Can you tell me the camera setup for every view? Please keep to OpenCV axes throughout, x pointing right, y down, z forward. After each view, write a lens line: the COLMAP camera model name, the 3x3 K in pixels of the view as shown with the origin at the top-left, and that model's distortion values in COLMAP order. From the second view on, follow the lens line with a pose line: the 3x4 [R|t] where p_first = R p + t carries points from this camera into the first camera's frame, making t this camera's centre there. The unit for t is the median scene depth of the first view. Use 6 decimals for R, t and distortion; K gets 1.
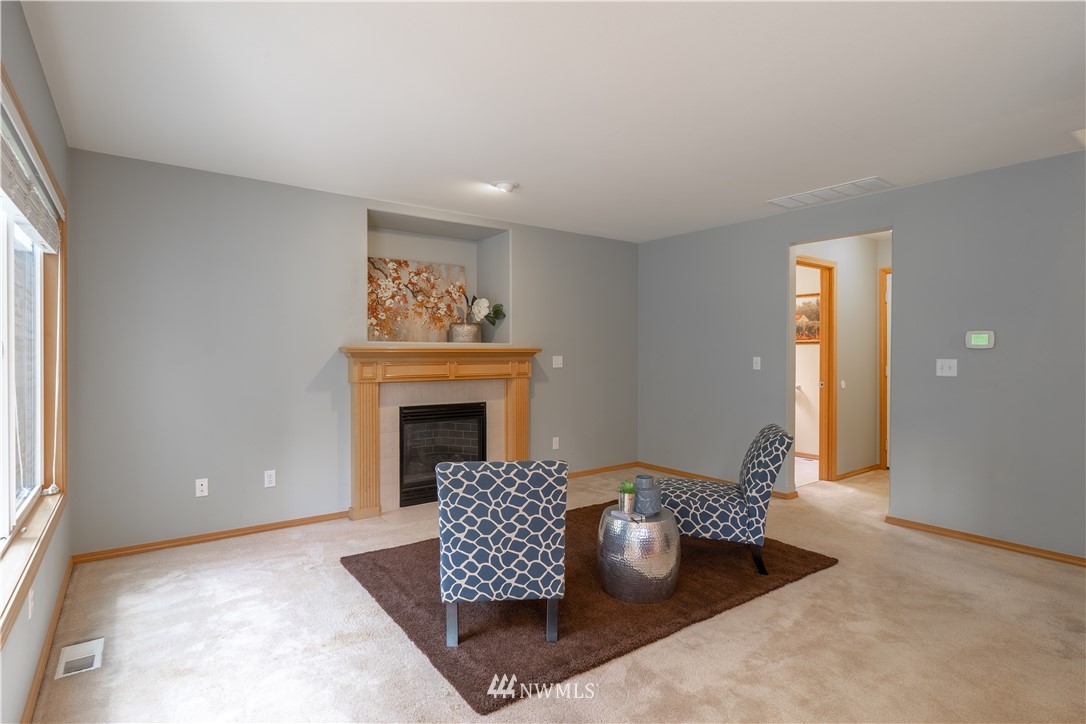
lens RADIAL K [[541.9, 0, 543.8], [0, 541.9, 364.9], [0, 0, 1]] dist [-0.002021, 0.000408]
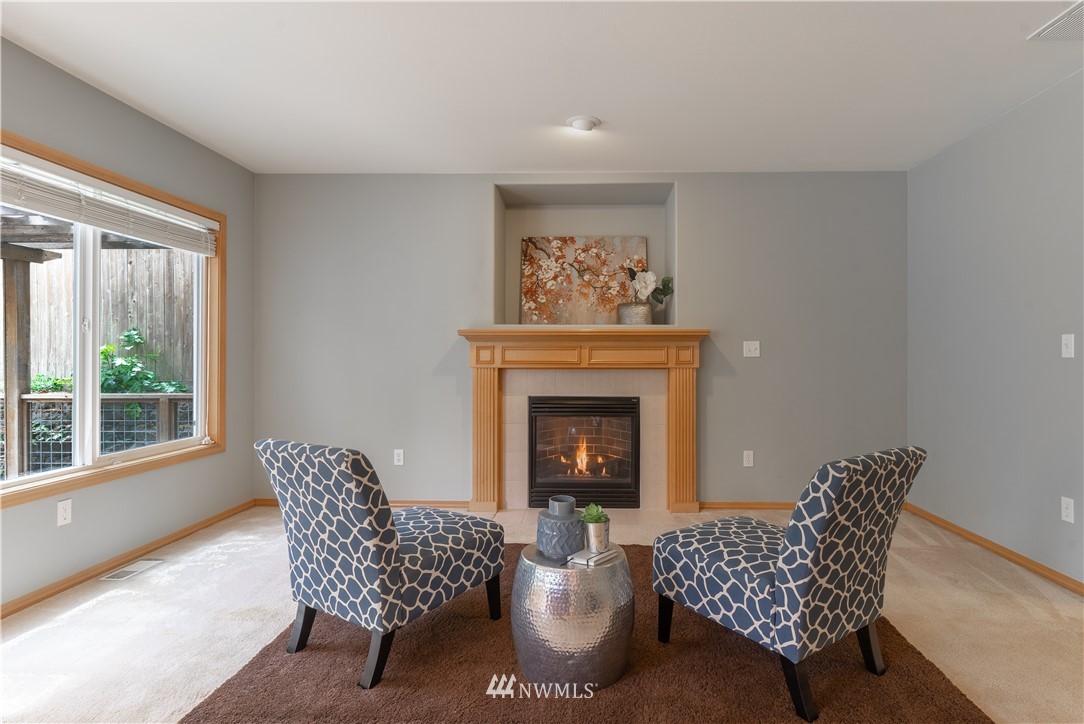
lens RADIAL K [[581.4, 0, 544.3], [0, 581.4, 359.8], [0, 0, 1]] dist [-0.002088, 0.000093]
pose [[0.798142, 0.006249, -0.602438, 0.305653], [-0.013621, 0.999878, -0.007675, 0.021138], [0.602316, 0.014331, 0.798129, 0.210858]]
